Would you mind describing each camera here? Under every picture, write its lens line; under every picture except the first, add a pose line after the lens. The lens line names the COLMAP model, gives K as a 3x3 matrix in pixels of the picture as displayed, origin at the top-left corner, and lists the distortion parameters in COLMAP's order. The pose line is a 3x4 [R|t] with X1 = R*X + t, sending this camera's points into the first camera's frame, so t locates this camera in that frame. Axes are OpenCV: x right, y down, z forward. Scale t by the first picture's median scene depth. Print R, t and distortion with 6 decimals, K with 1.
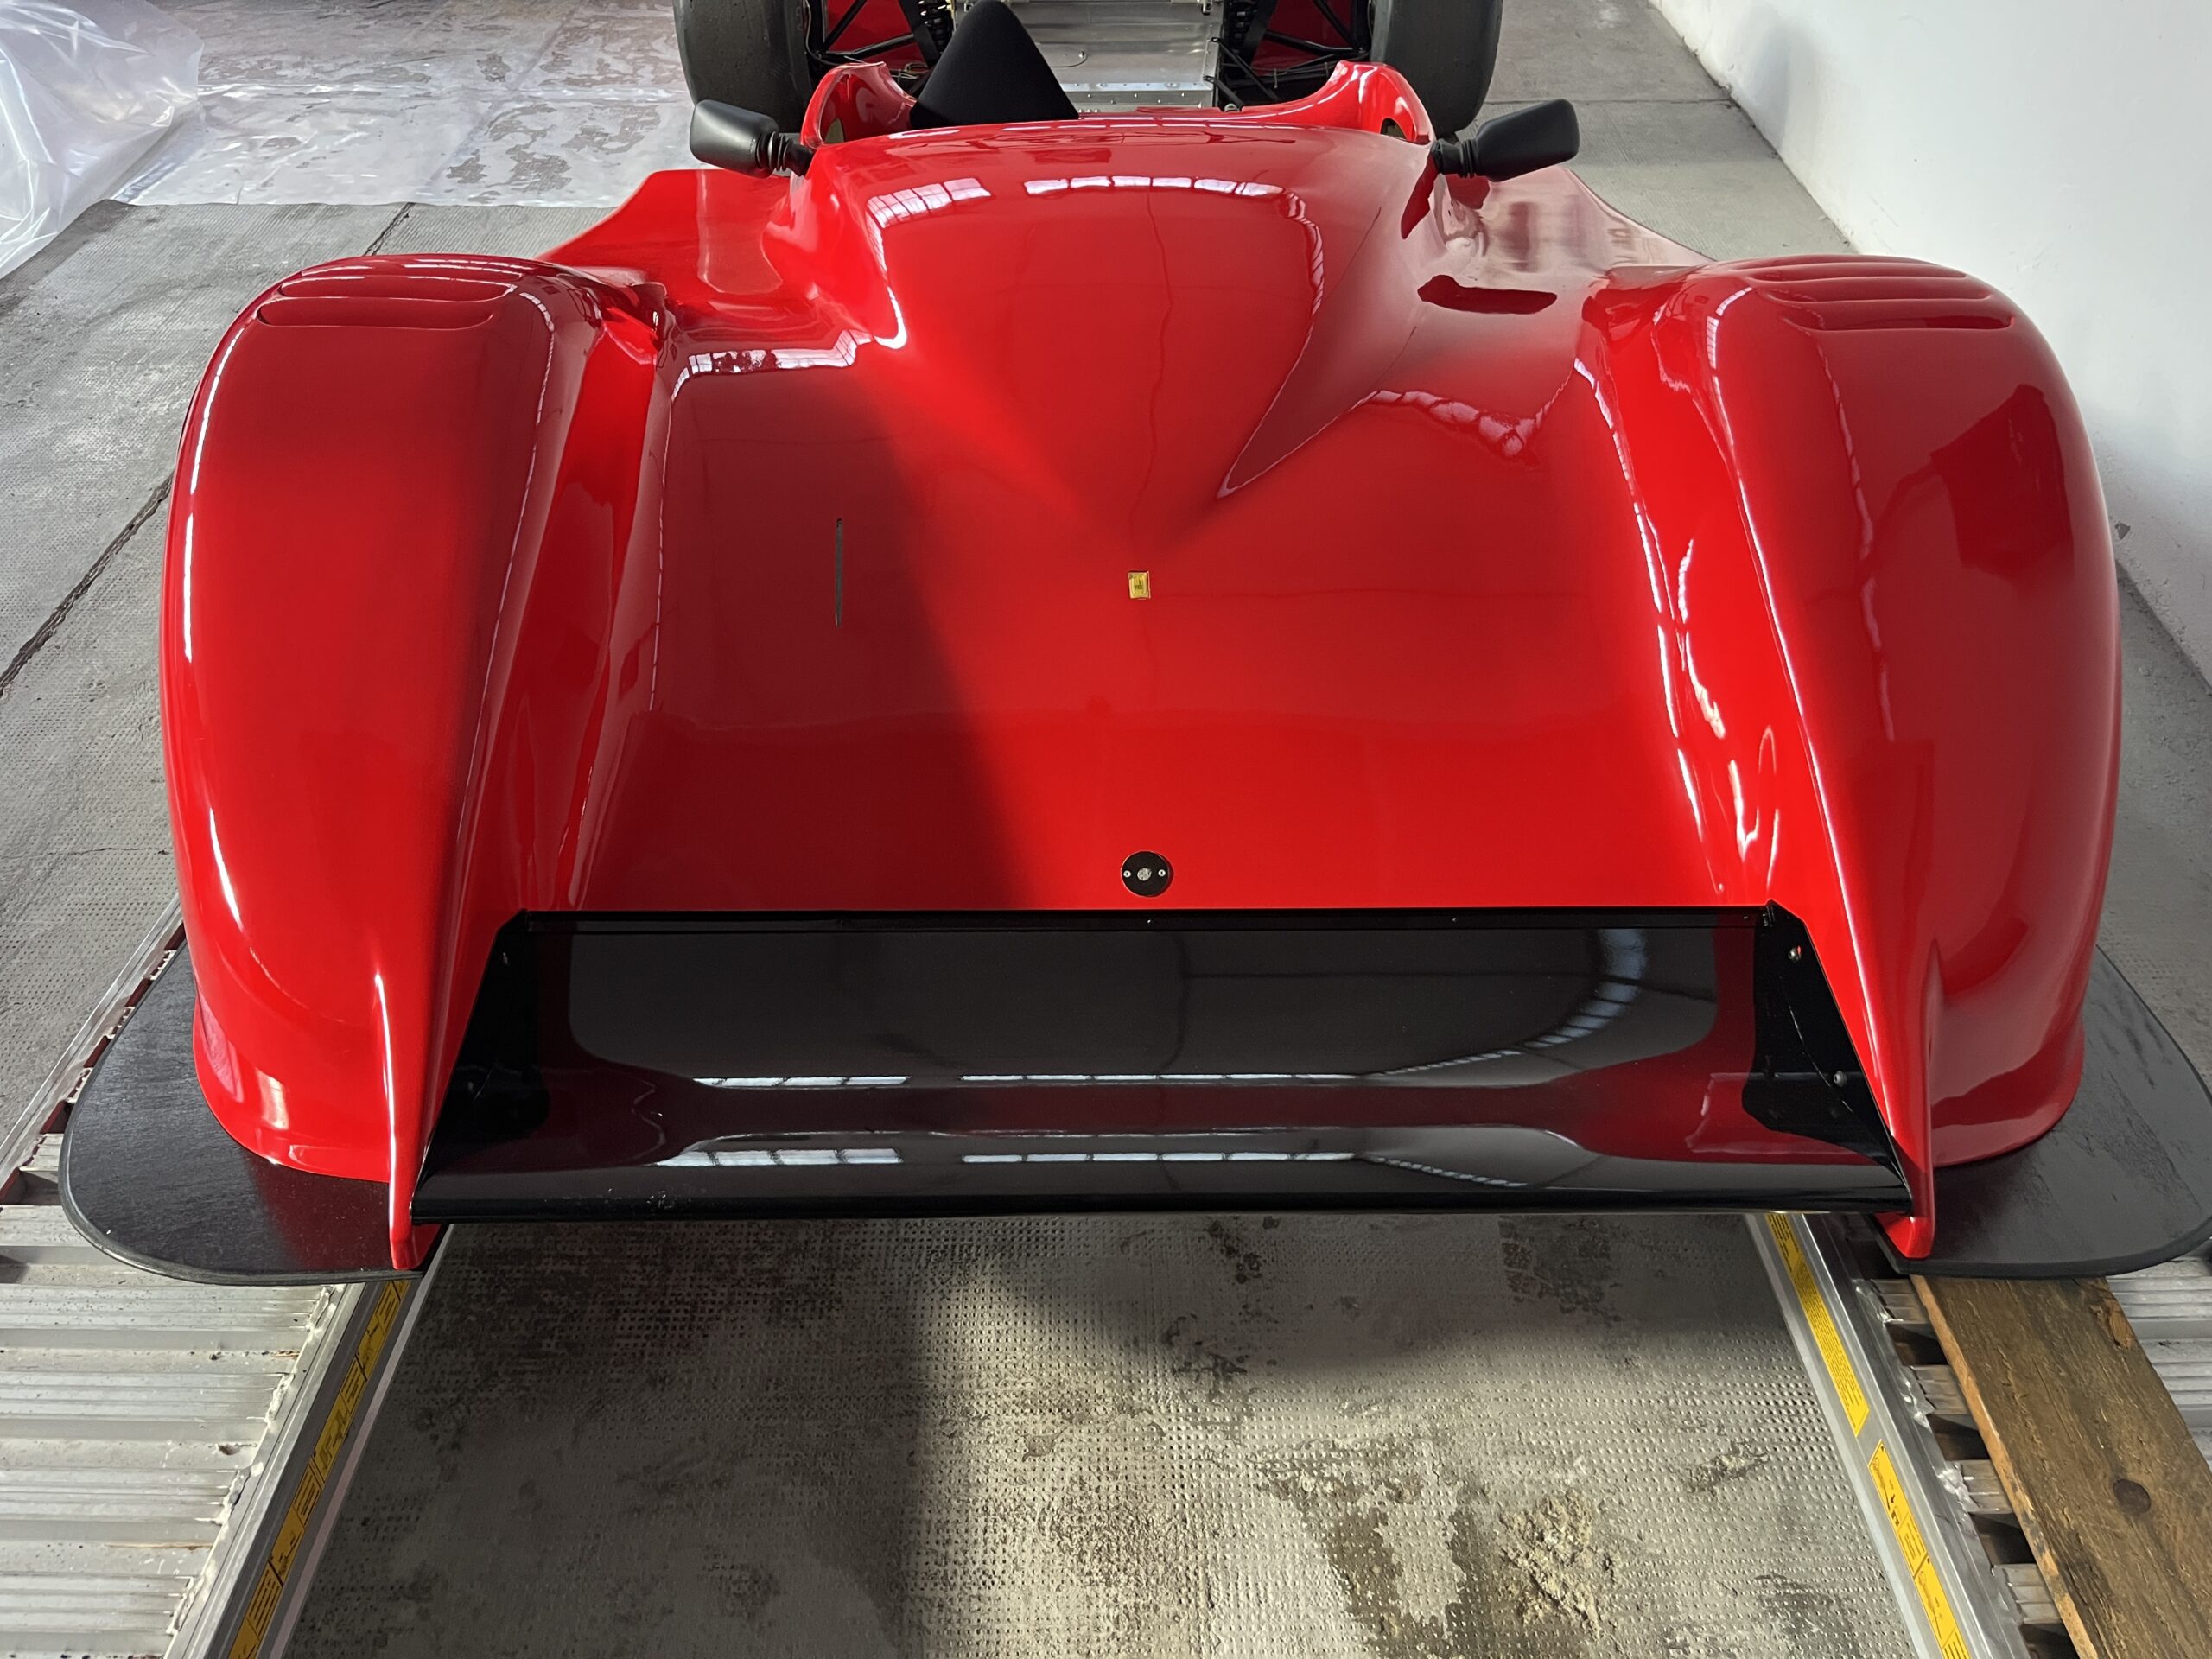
lens RADIAL K [[1656.8, 0, 1104.0], [0, 1656.8, 832.3], [0, 0, 1]] dist [0.039278, -0.044400]
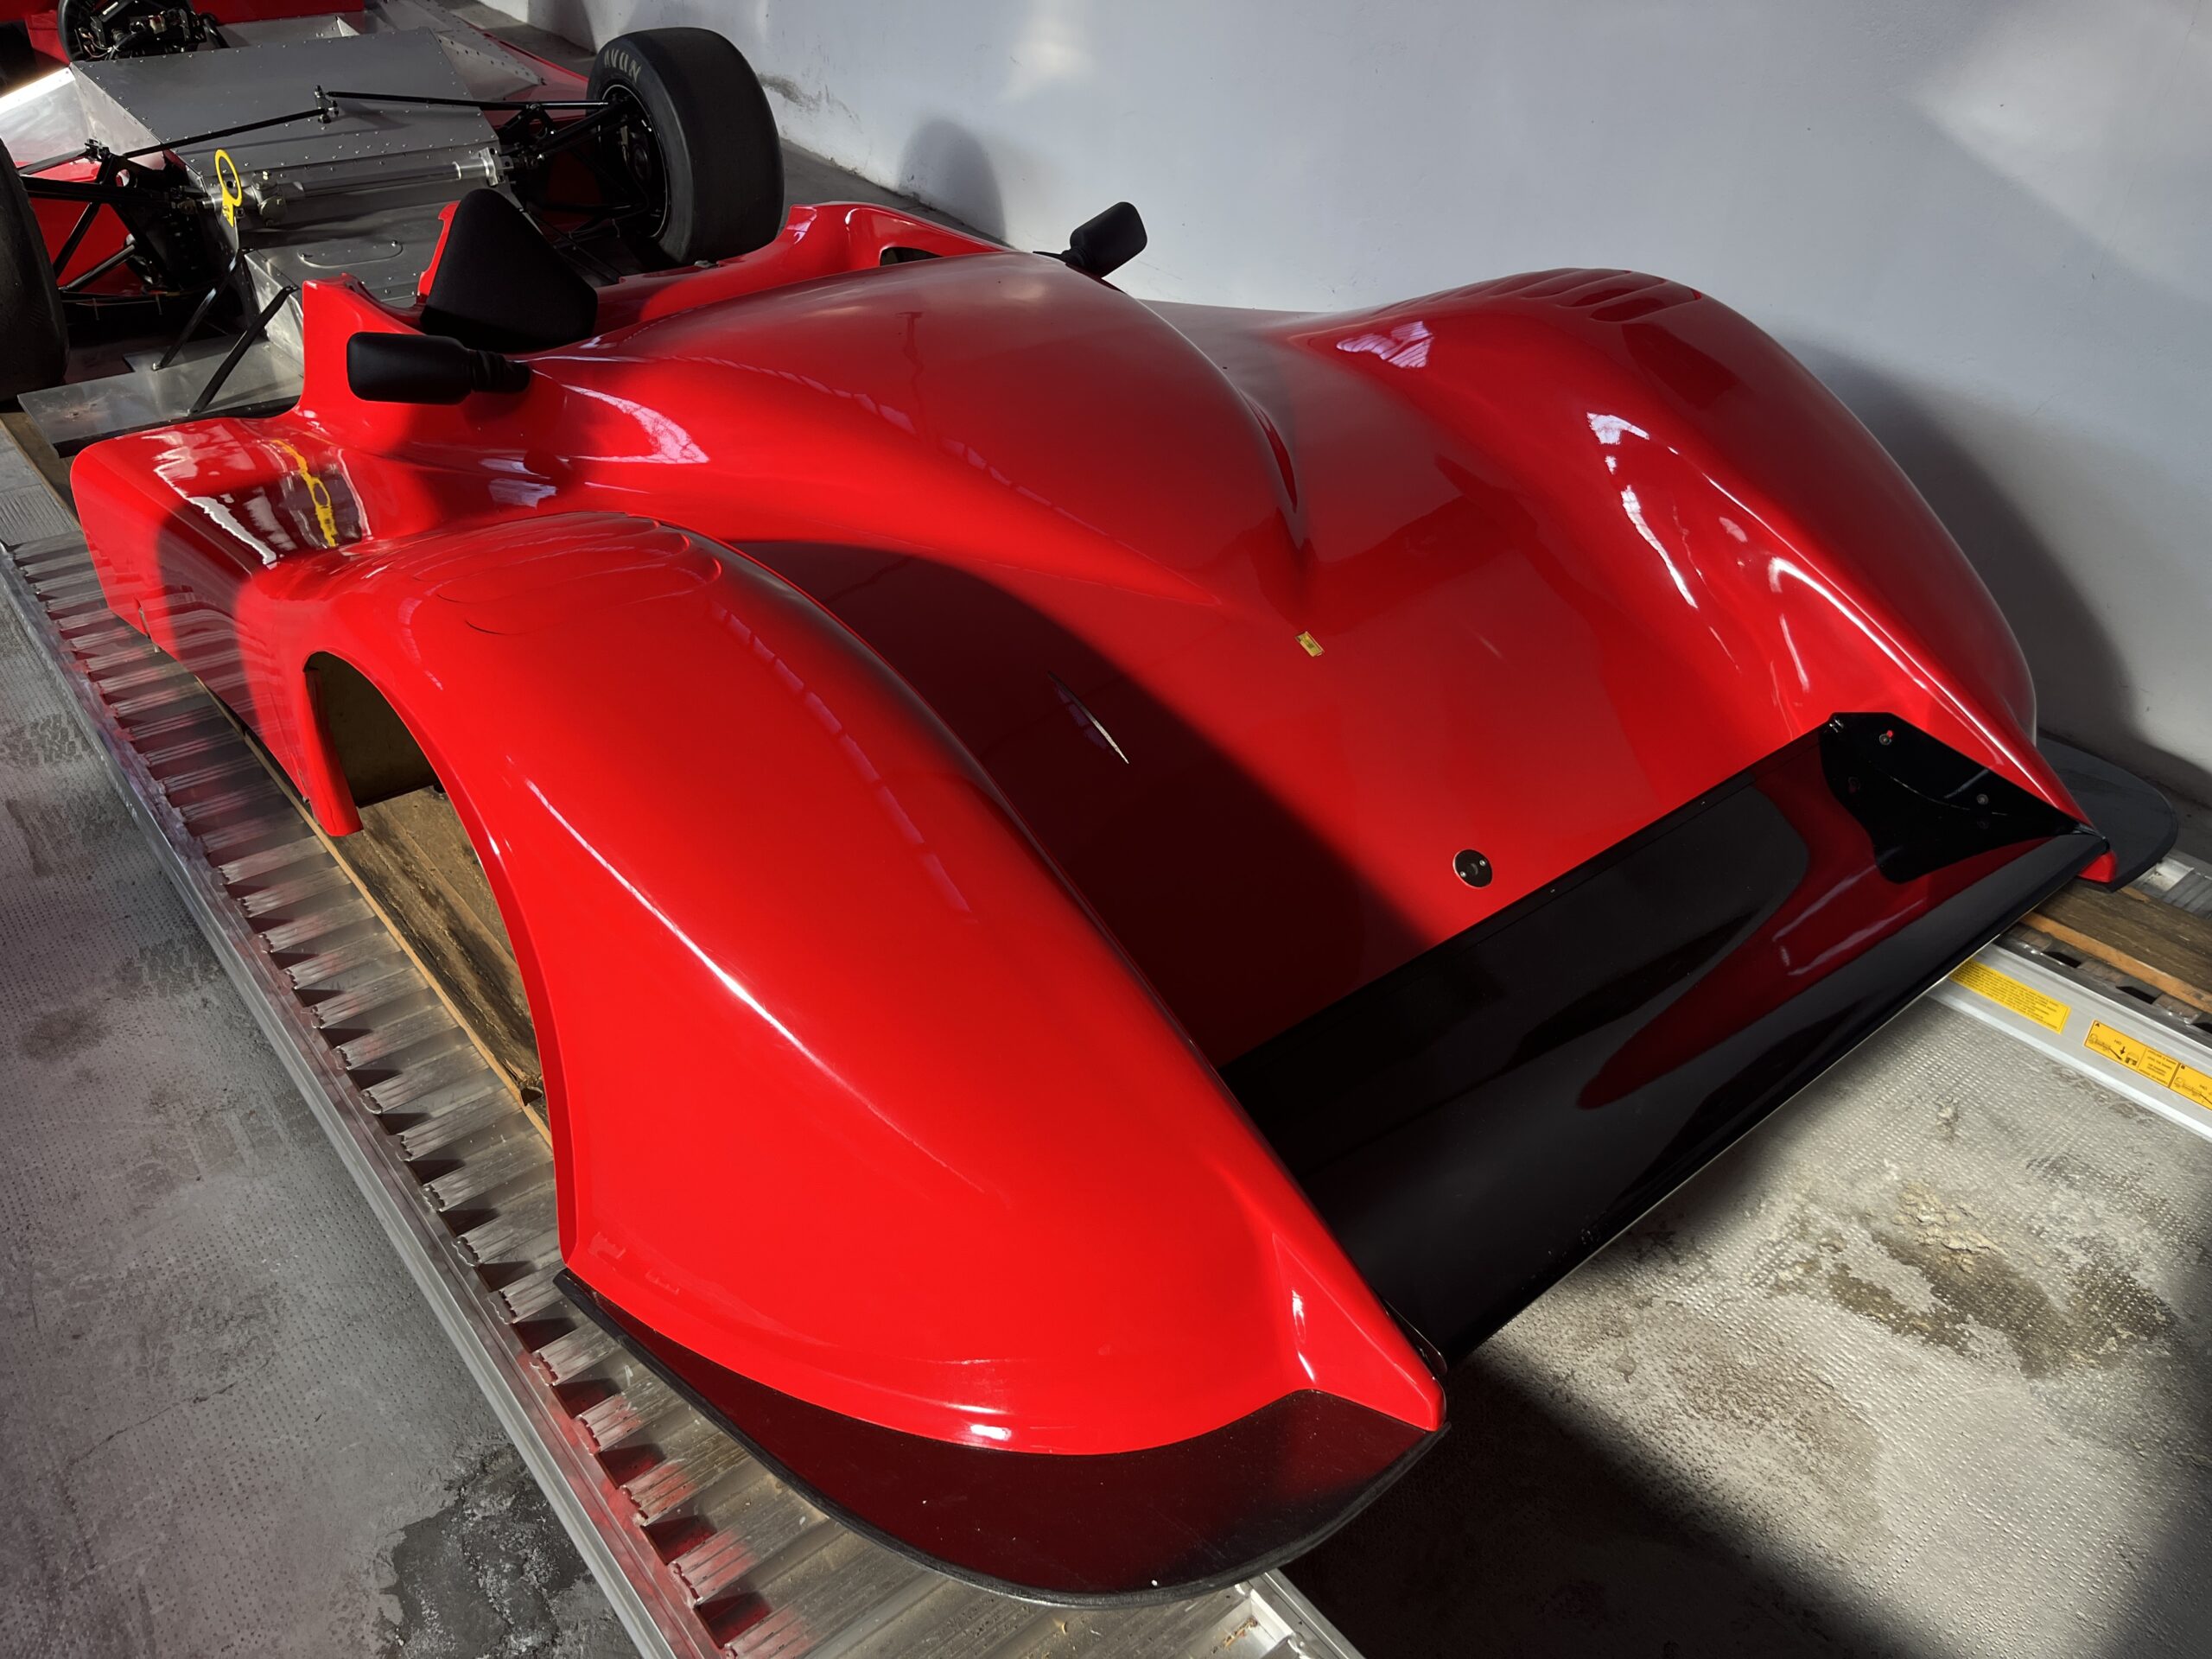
lens RADIAL K [[1656.8, 0, 1098.1], [0, 1656.8, 831.2], [0, 0, 1]] dist [0.039278, -0.044400]
pose [[0.772160, -0.334862, 0.540035, -0.831534], [0.370356, 0.927763, 0.045735, -0.155623], [-0.516339, 0.164691, 0.840399, 0.185008]]
